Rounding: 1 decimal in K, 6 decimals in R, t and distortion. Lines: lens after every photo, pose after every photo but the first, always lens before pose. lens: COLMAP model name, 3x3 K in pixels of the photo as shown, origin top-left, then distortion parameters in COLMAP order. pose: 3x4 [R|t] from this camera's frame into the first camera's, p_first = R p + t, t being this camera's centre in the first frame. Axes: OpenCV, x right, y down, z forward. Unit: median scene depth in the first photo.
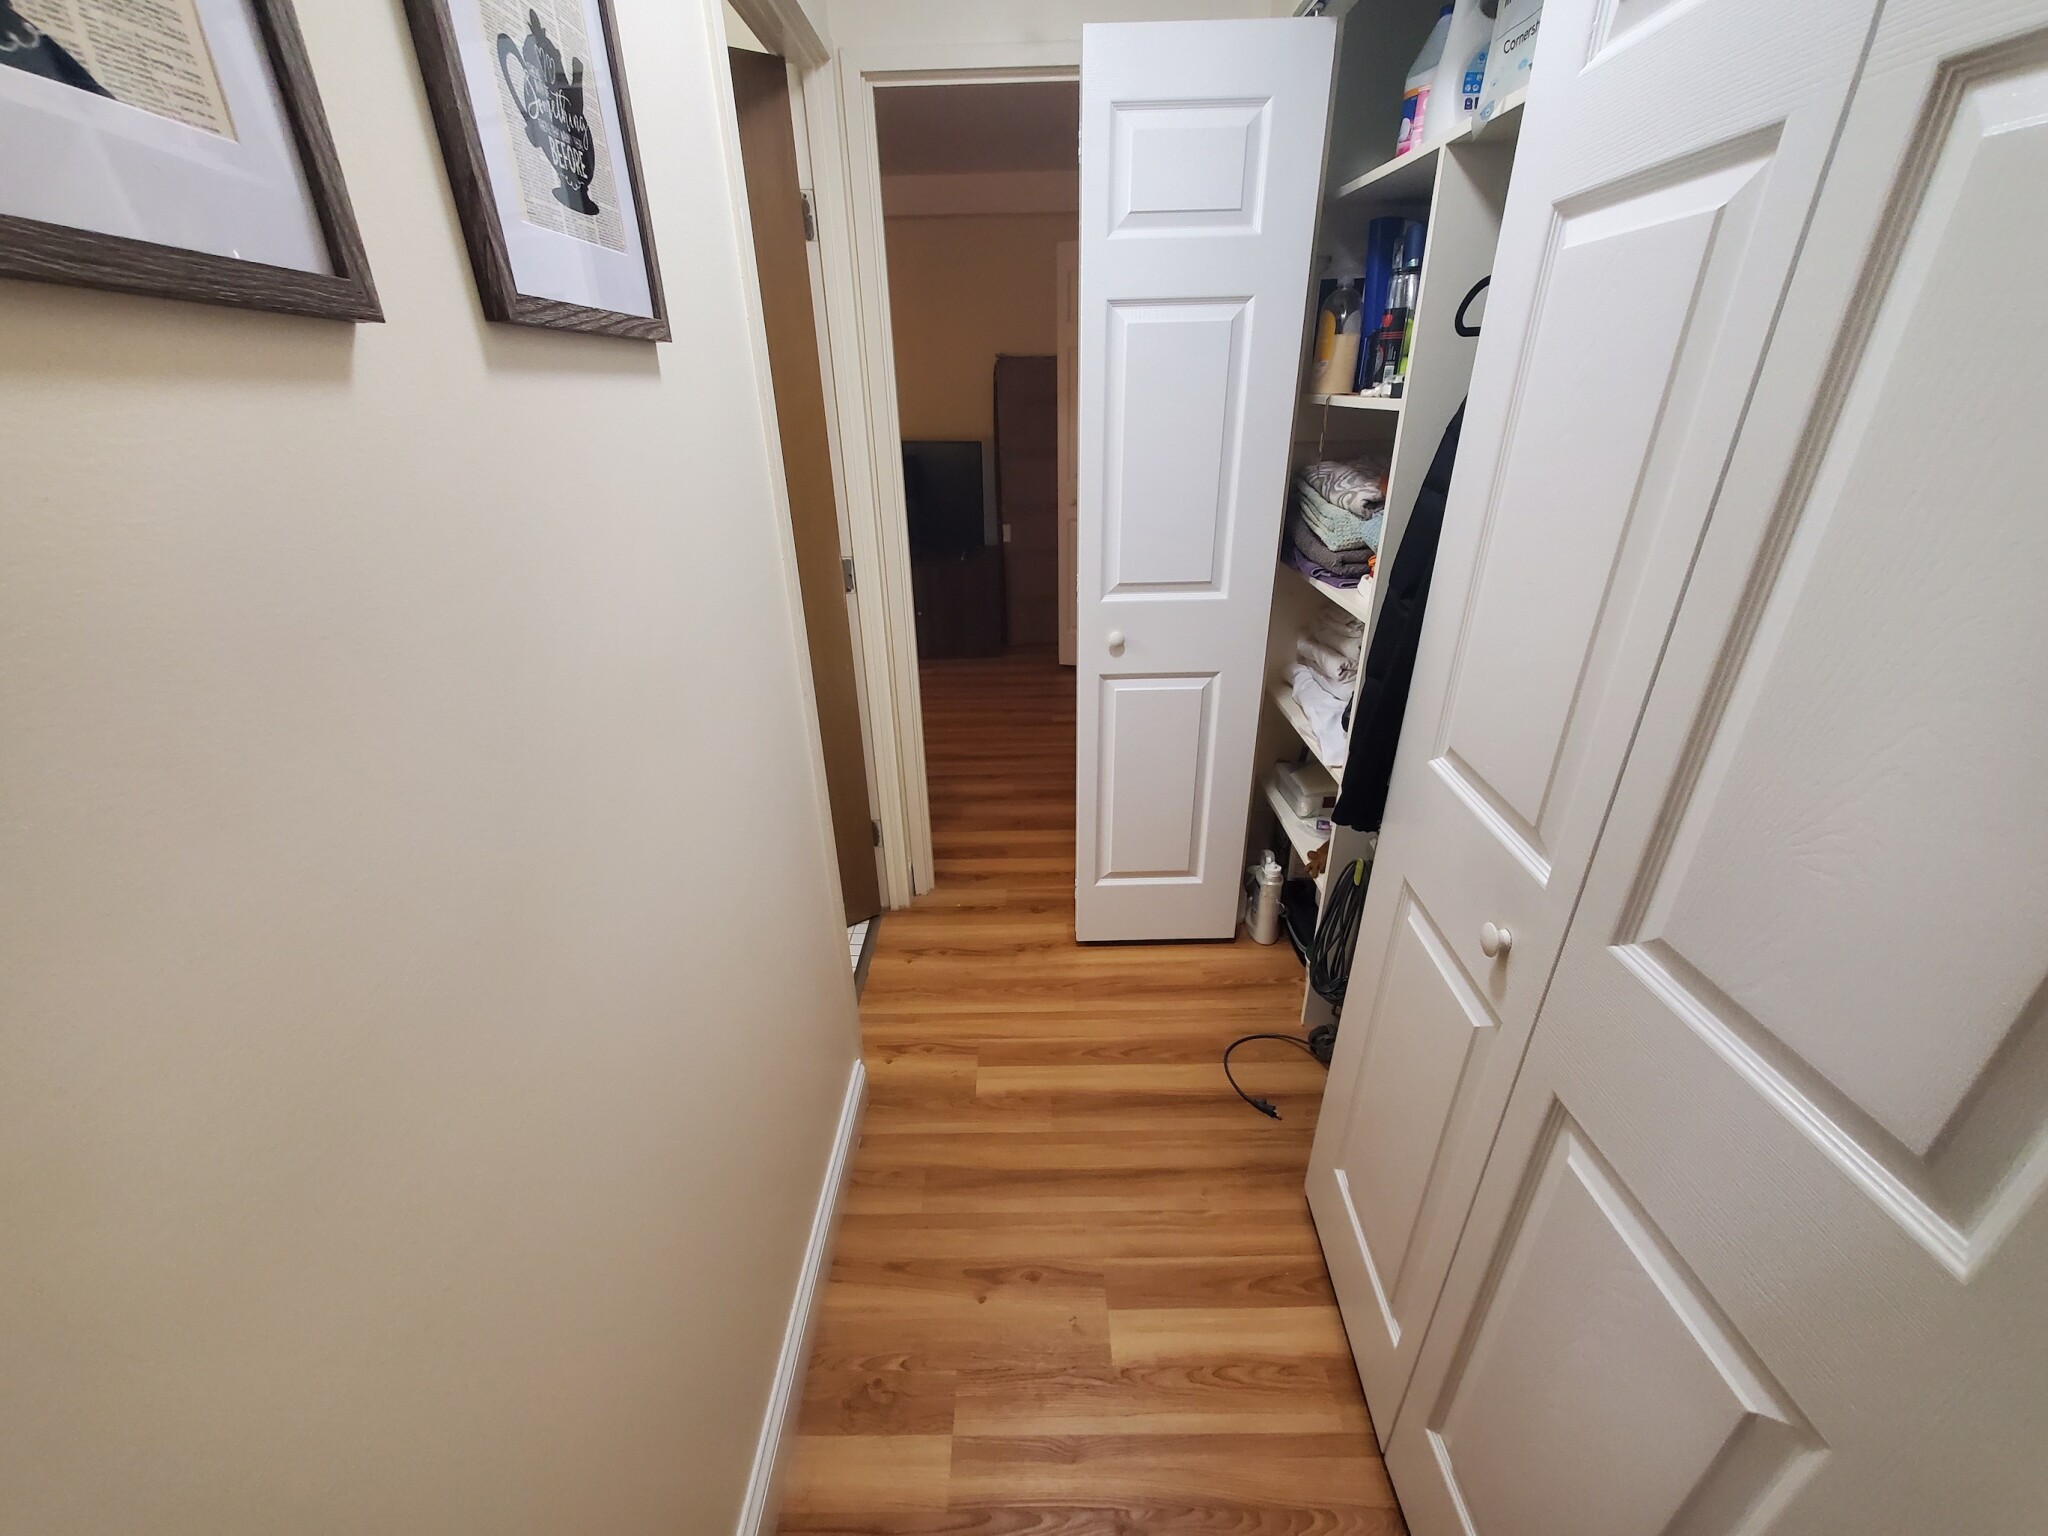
lens RADIAL K [[813.0, 0, 1026.9], [0, 813.0, 773.8], [0, 0, 1]] dist [0.000402, -0.002233]
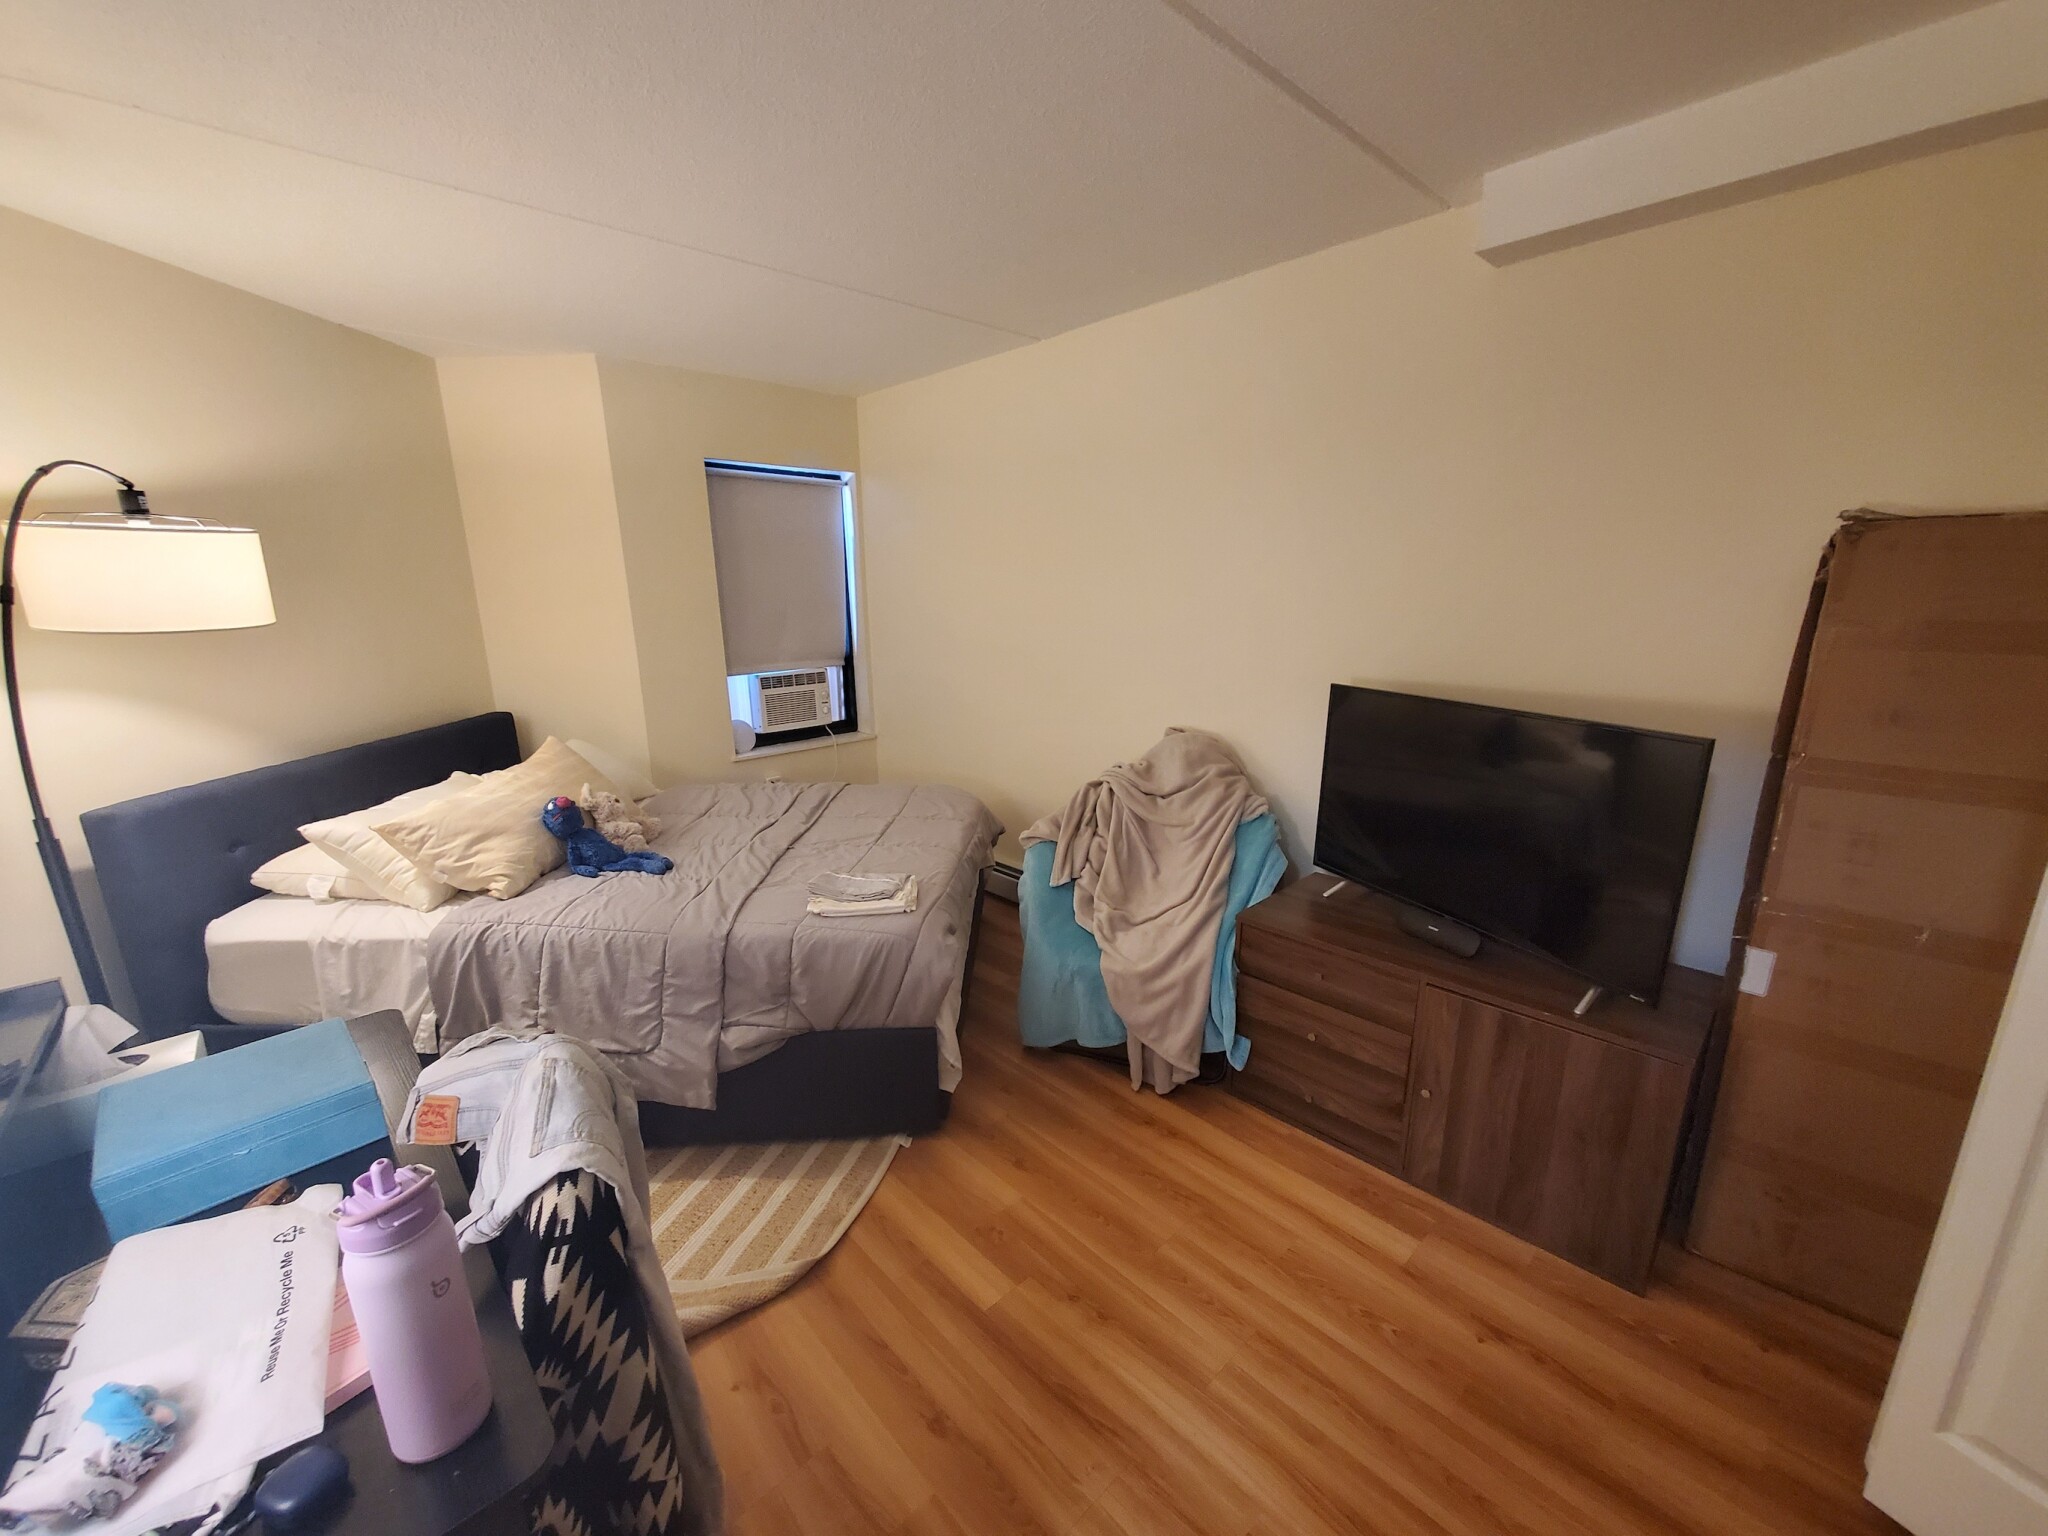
lens RADIAL K [[813.0, 0, 1023.8], [0, 813.0, 774.0], [0, 0, 1]] dist [0.000402, -0.002233]
pose [[0.688396, 0.192449, -0.699339, -0.014248], [-0.321515, 0.945225, -0.056371, -0.254938], [0.650184, 0.263653, 0.712564, 0.530181]]
